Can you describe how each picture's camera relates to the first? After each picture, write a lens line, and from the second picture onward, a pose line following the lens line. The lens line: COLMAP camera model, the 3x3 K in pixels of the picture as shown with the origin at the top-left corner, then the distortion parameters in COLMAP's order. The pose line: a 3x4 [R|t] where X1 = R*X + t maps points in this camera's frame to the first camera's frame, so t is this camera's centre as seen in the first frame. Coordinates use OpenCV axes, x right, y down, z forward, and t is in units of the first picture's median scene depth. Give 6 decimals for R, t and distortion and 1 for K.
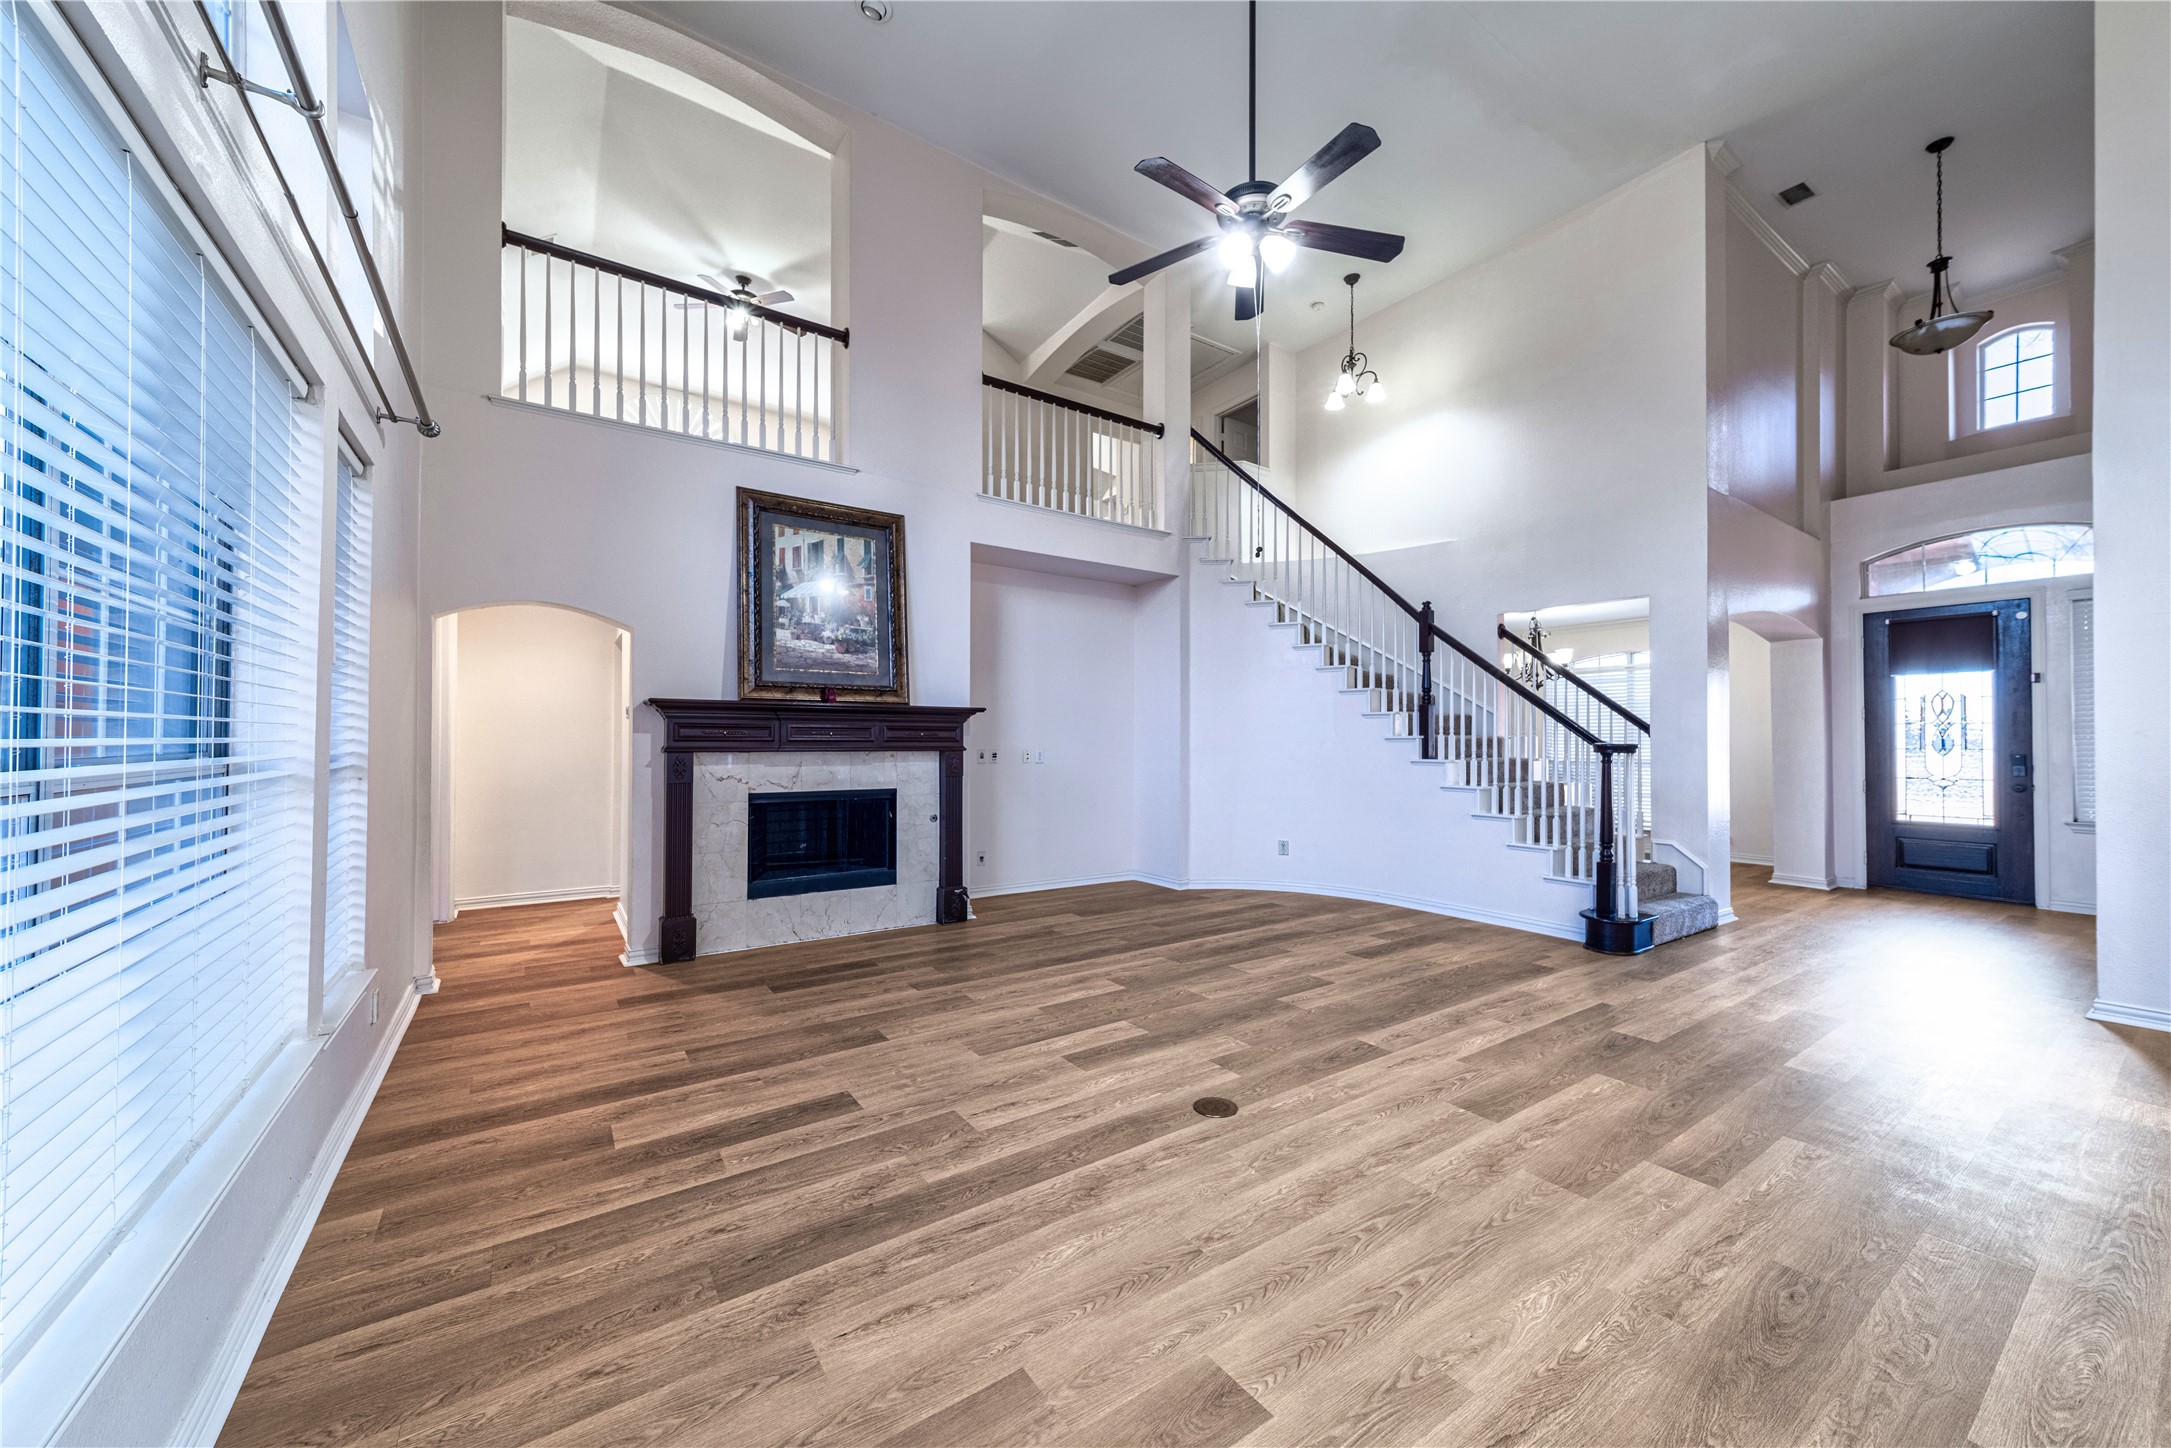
lens RADIAL K [[767.6, 0, 1042.1], [0, 767.6, 728.1], [0, 0, 1]] dist [0.008784, -0.000048]
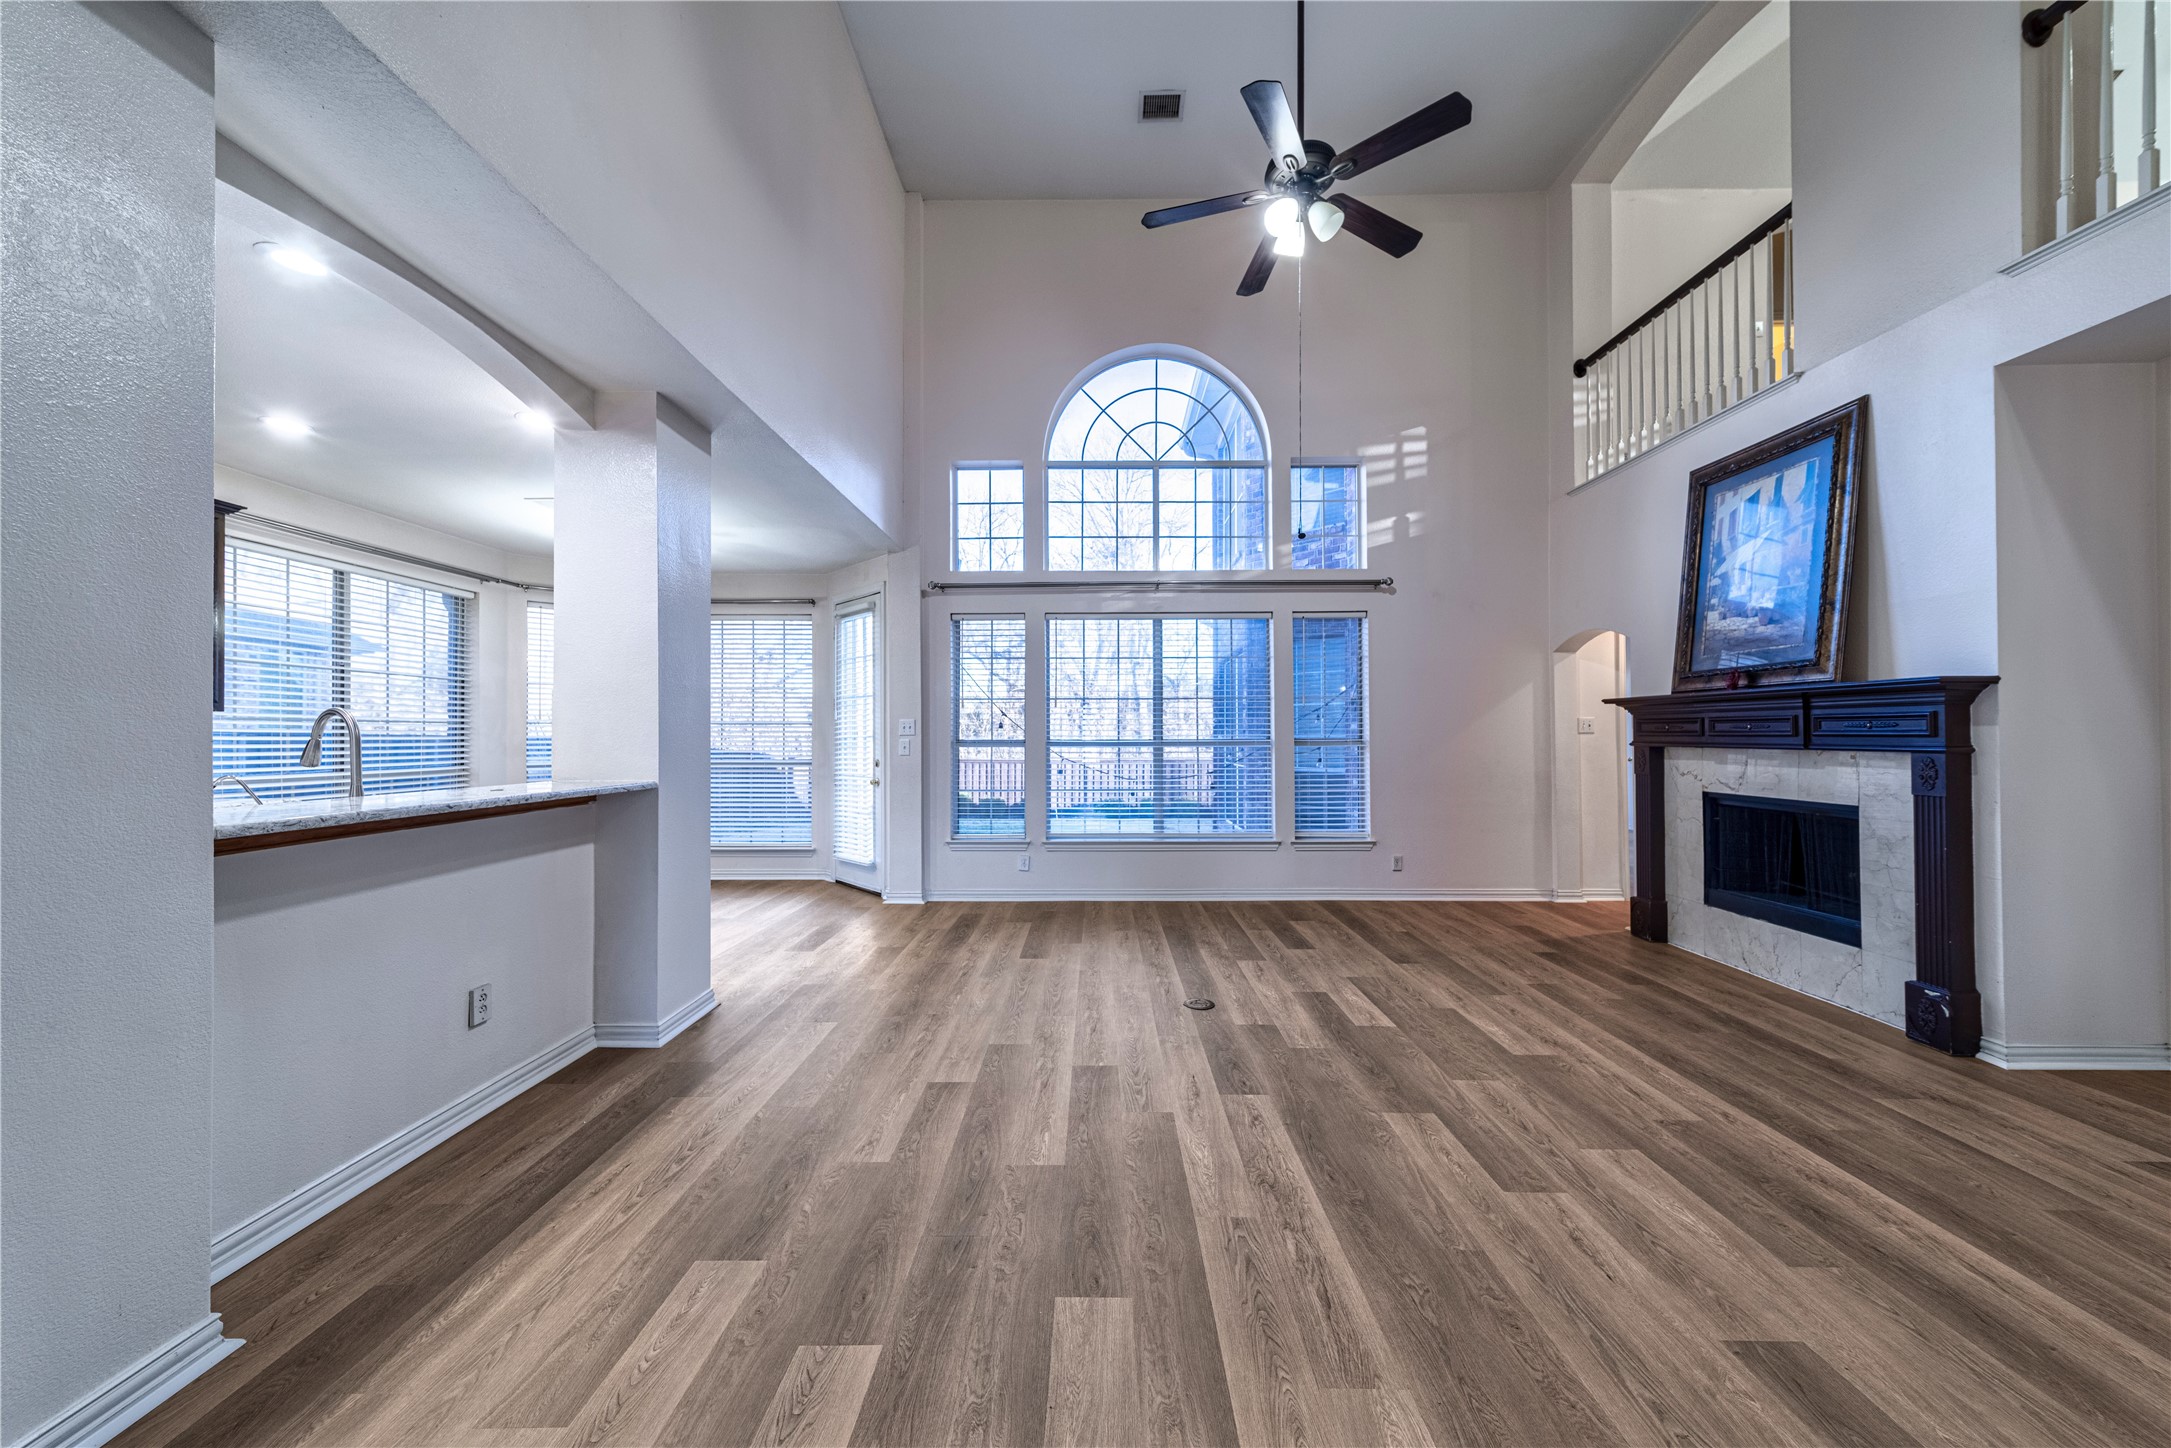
lens RADIAL K [[839.0, 0, 1094.1], [0, 839.0, 722.4], [0, 0, 1]] dist [0.009059, -0.000108]
pose [[-0.551837, -0.014077, -0.833833, 0.956369], [0.014726, 0.999537, -0.026621, 0.018228], [0.833822, -0.026970, -0.551375, 1.018077]]
